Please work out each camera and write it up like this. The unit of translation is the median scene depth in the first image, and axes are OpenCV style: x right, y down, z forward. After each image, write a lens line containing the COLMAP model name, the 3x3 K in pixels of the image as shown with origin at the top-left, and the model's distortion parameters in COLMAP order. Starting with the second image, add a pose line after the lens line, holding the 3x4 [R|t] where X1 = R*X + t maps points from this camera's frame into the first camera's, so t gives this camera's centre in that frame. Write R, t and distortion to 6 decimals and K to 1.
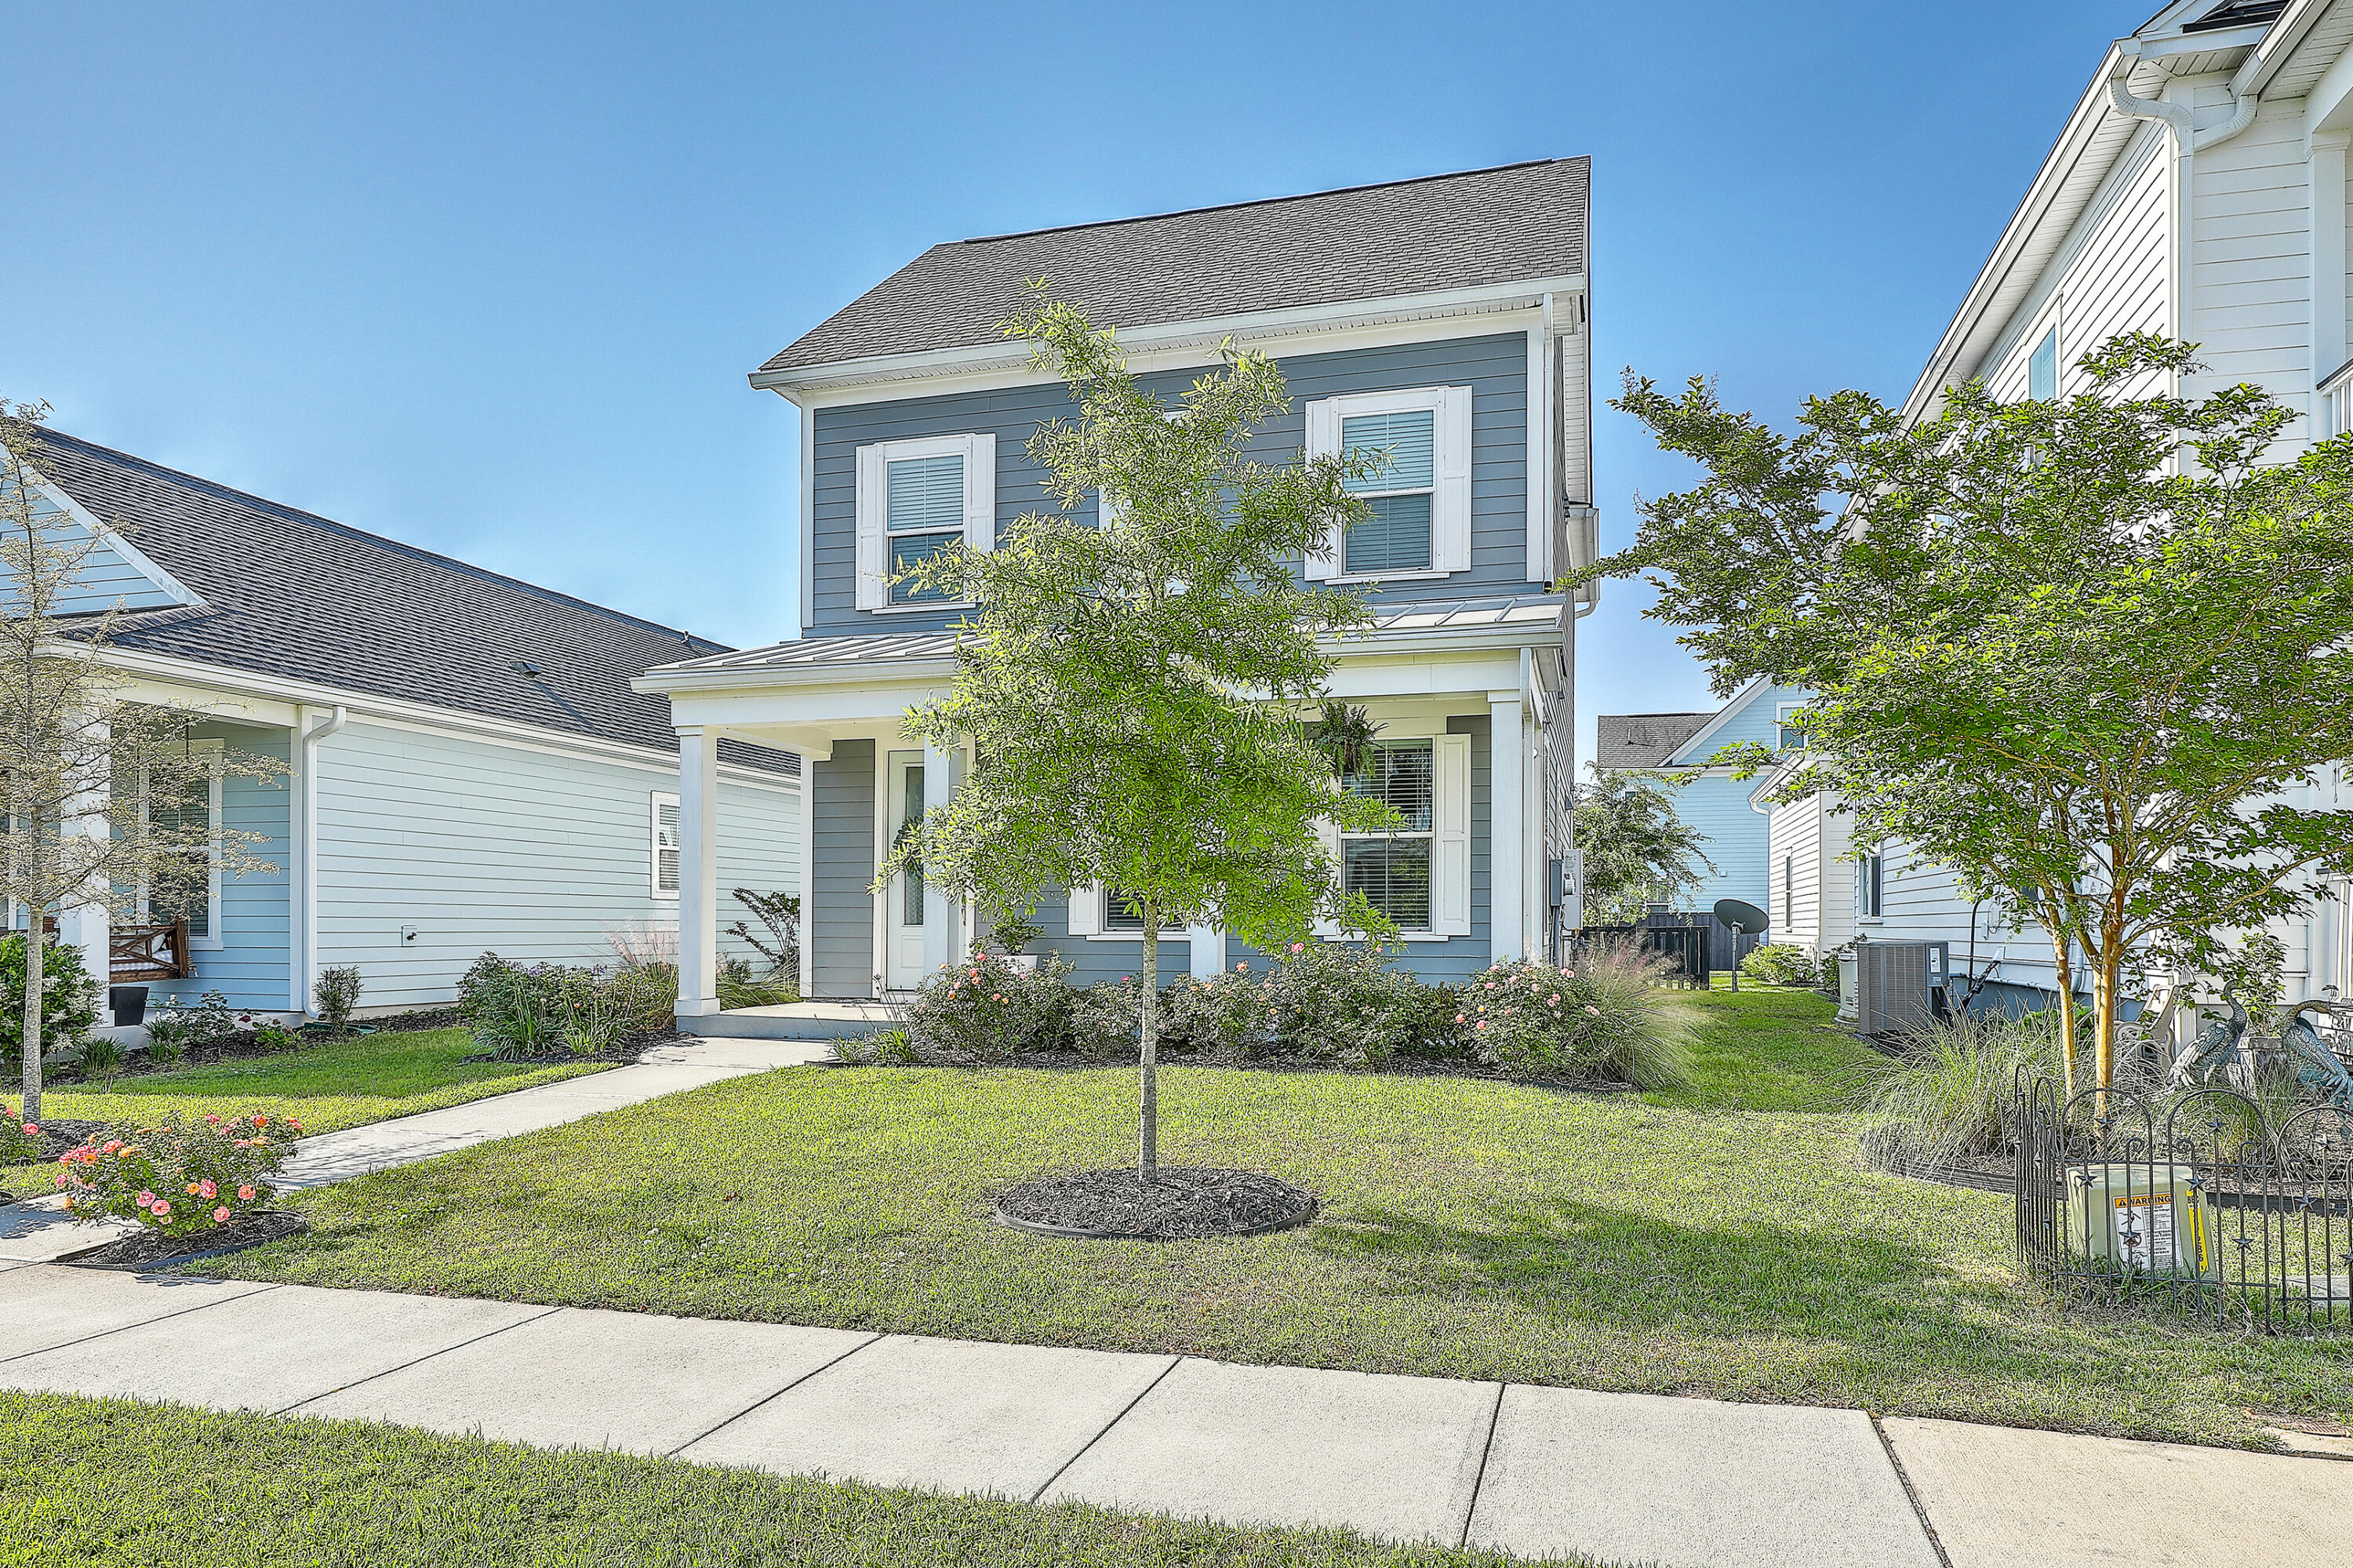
lens RADIAL K [[1485.9, 0, 1175.7], [0, 1485.9, 922.6], [0, 0, 1]] dist [-0.005575, 0.000276]
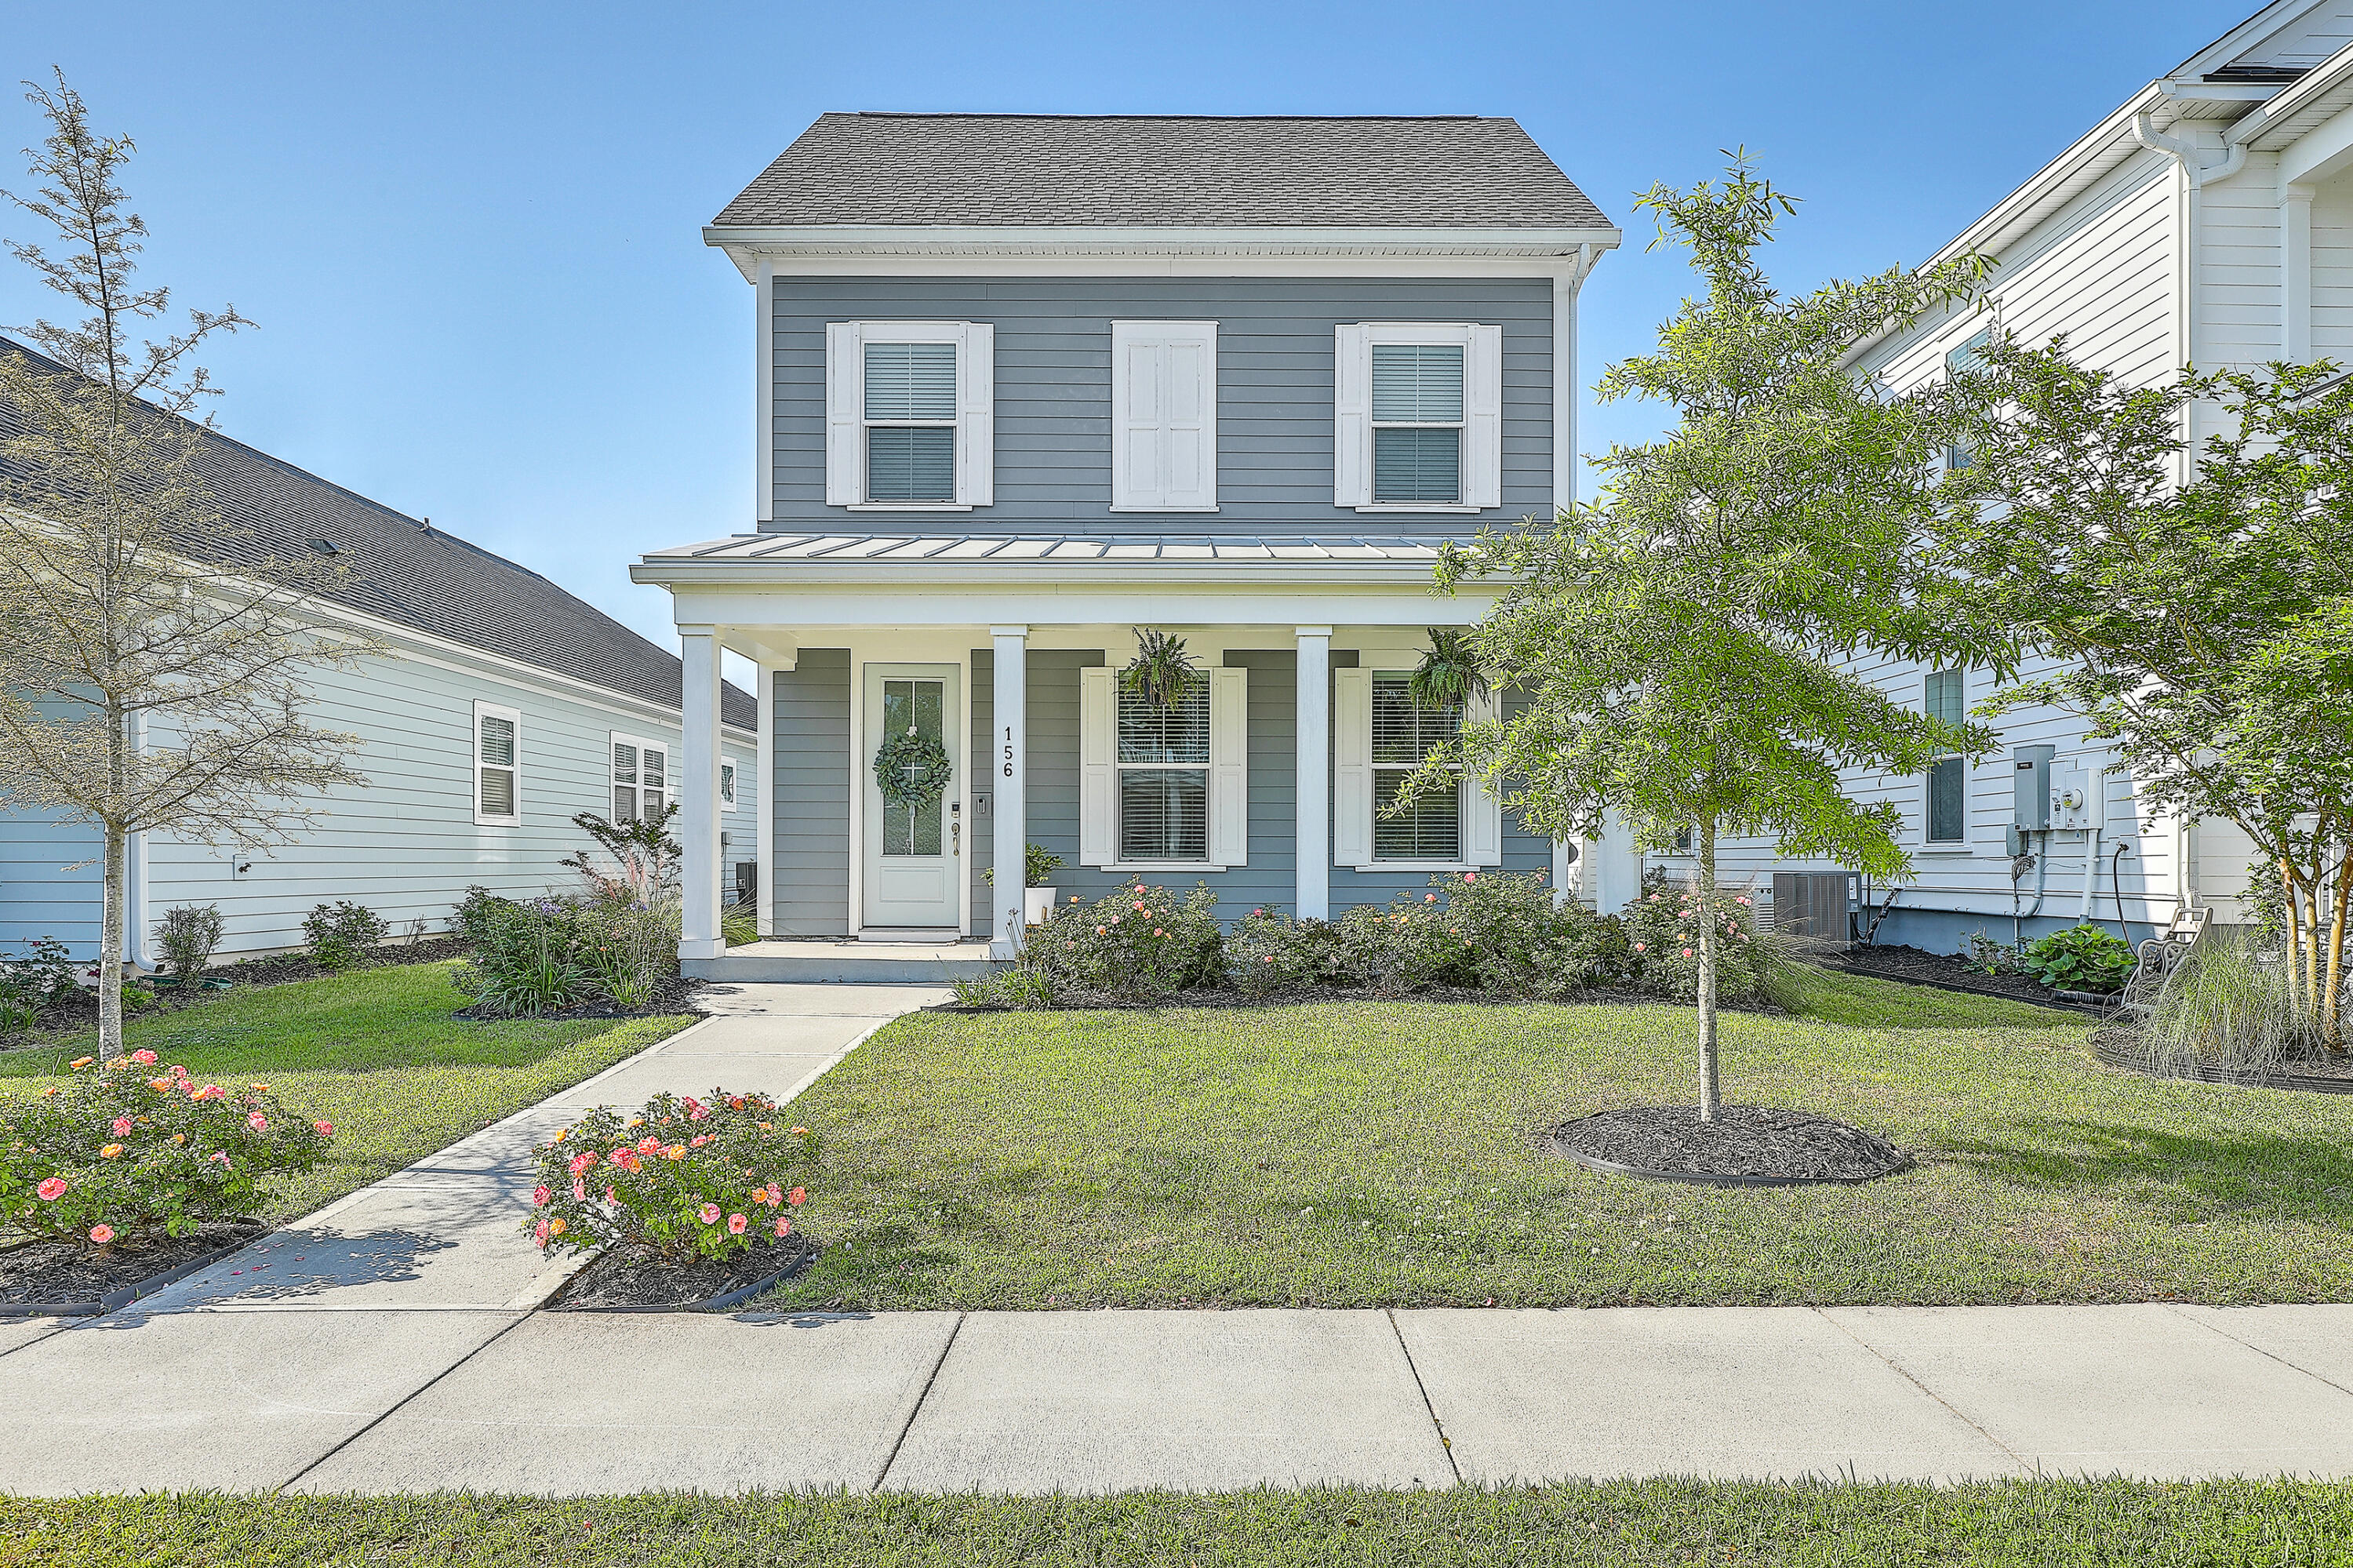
lens RADIAL K [[1468.5, 0, 1177.5], [0, 1468.5, 863.3], [0, 0, 1]] dist [-0.005794, -0.000247]
pose [[0.958786, 0.000530, 0.284128, -0.294369], [-0.002036, 0.999985, 0.005004, 0.002202], [-0.284121, -0.005376, 0.958773, 0.095807]]
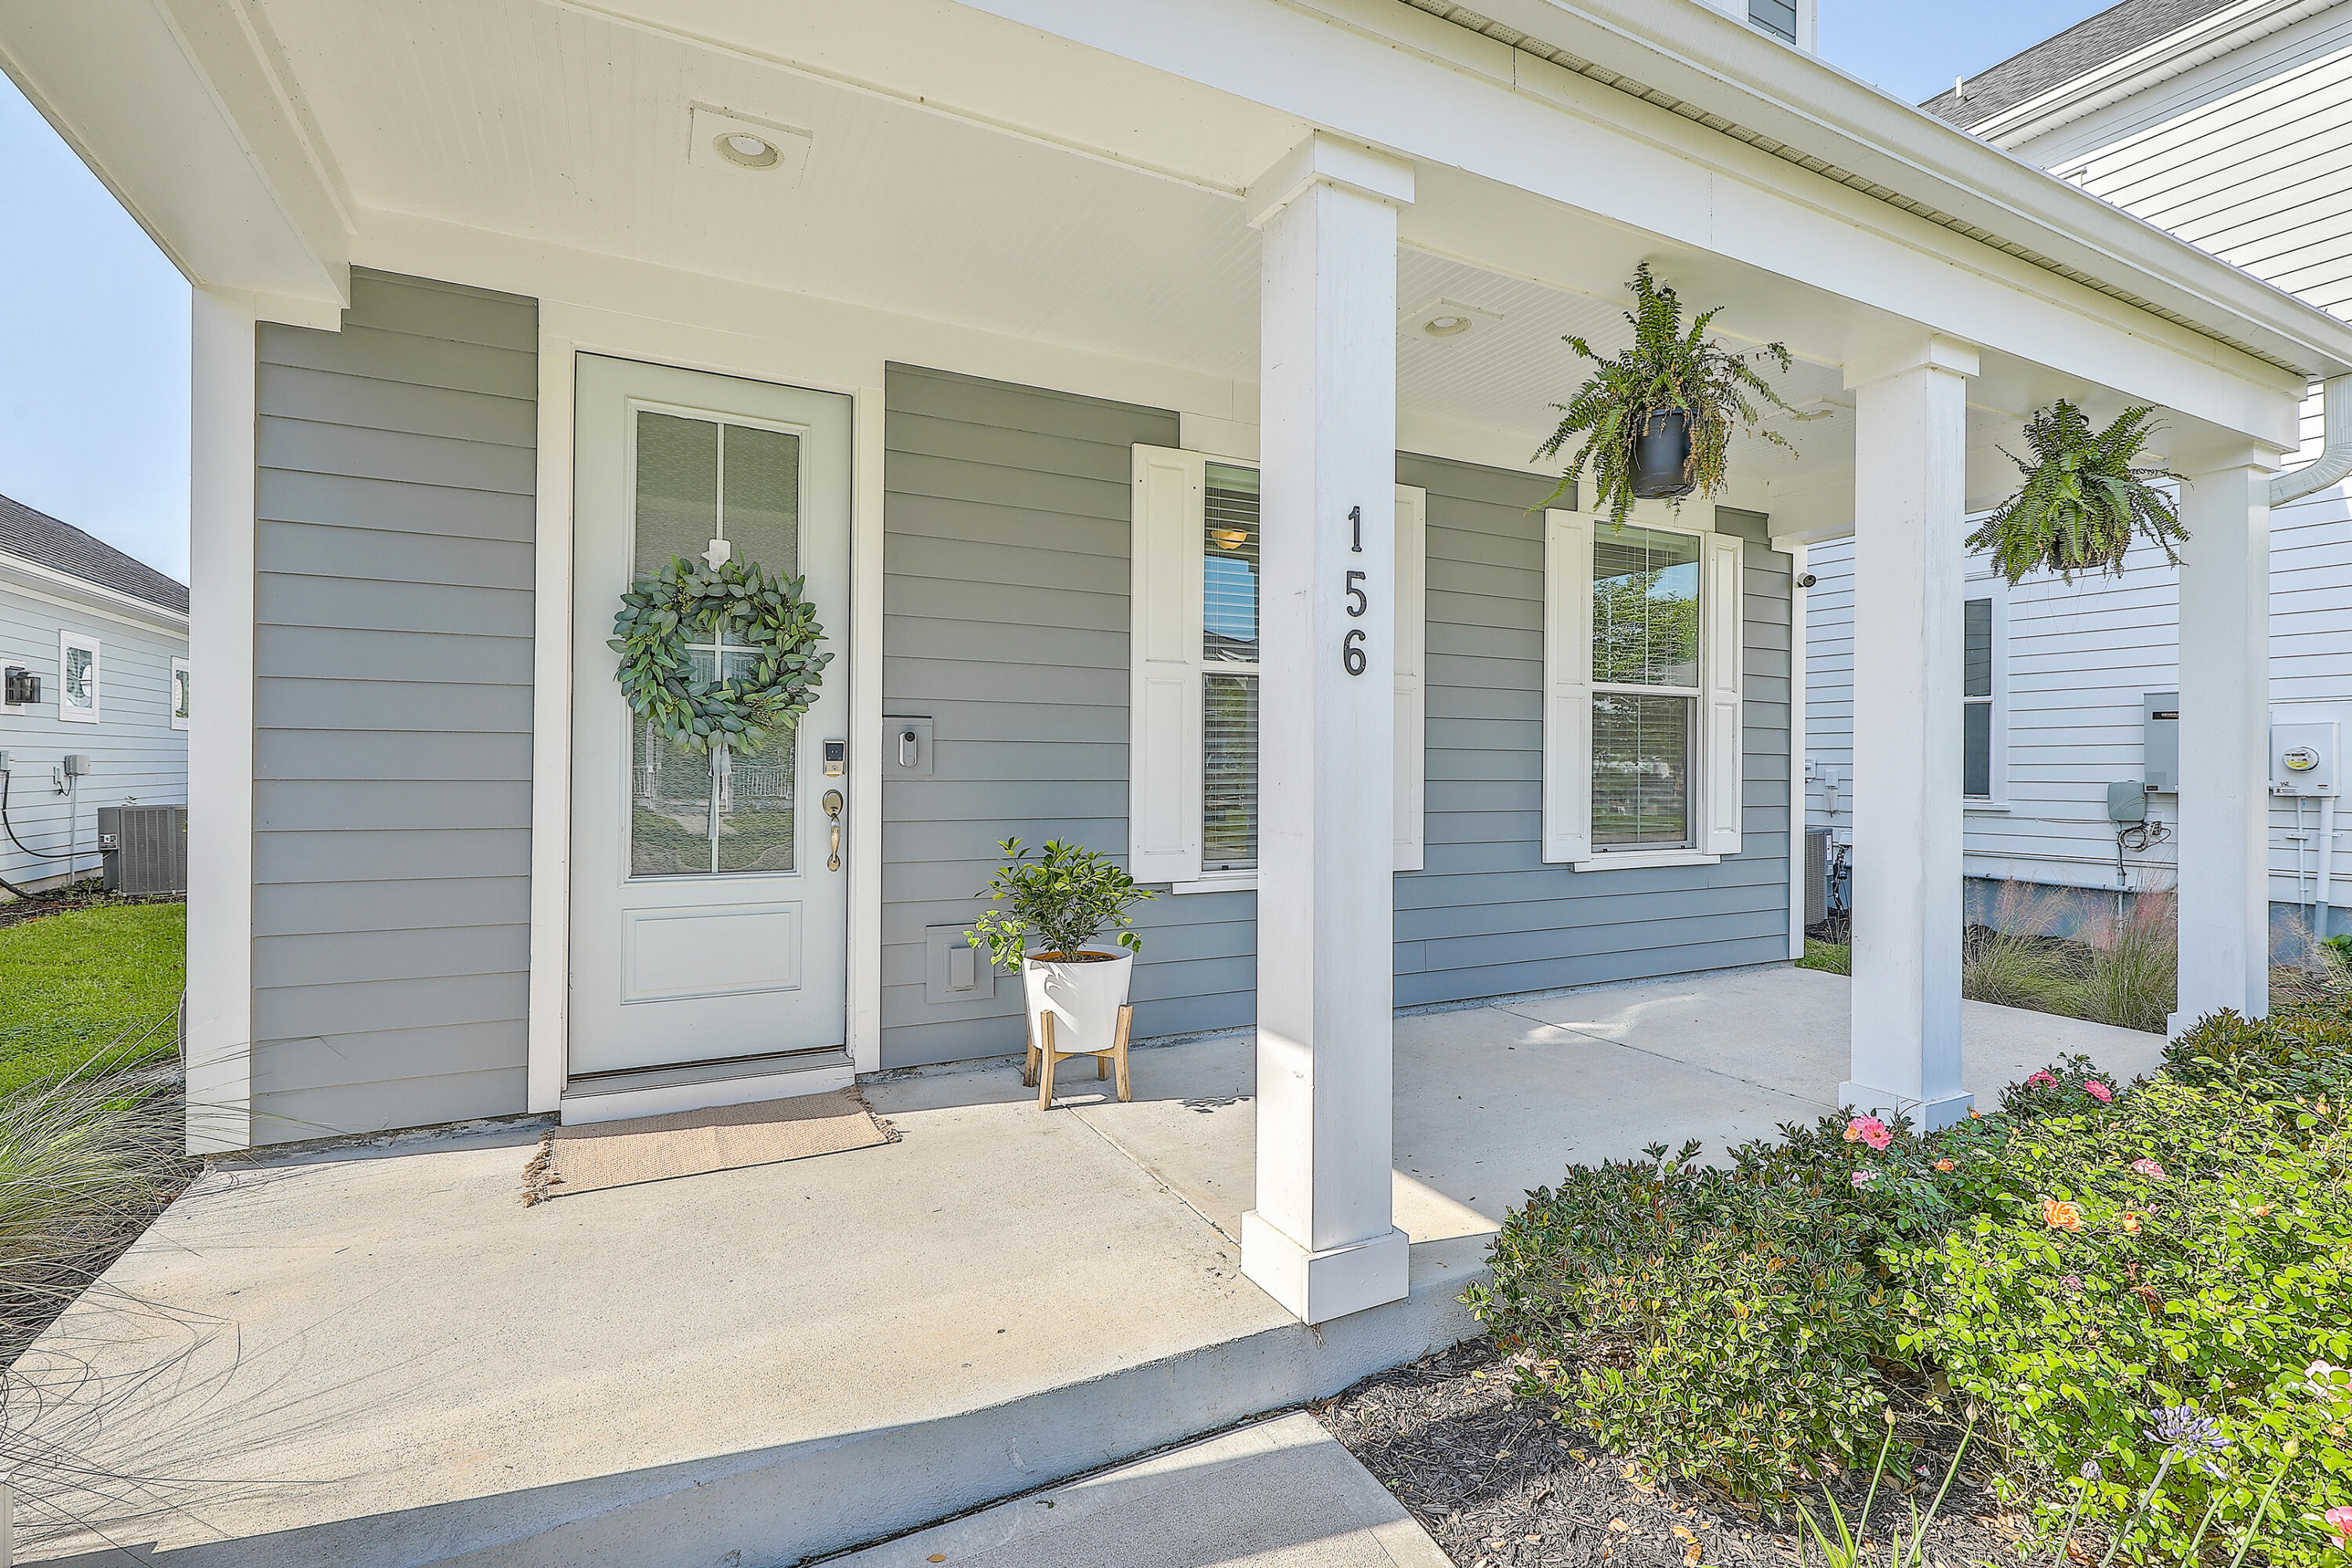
lens RADIAL K [[1080.4, 0, 1177.5], [0, 1080.4, 756.1], [0, 0, 1]] dist [0.000439, 0.000124]
pose [[0.719792, 0.008596, 0.694136, -0.292752], [-0.009657, 0.999951, -0.002369, -0.029259], [-0.694122, -0.004998, 0.719840, 0.818909]]
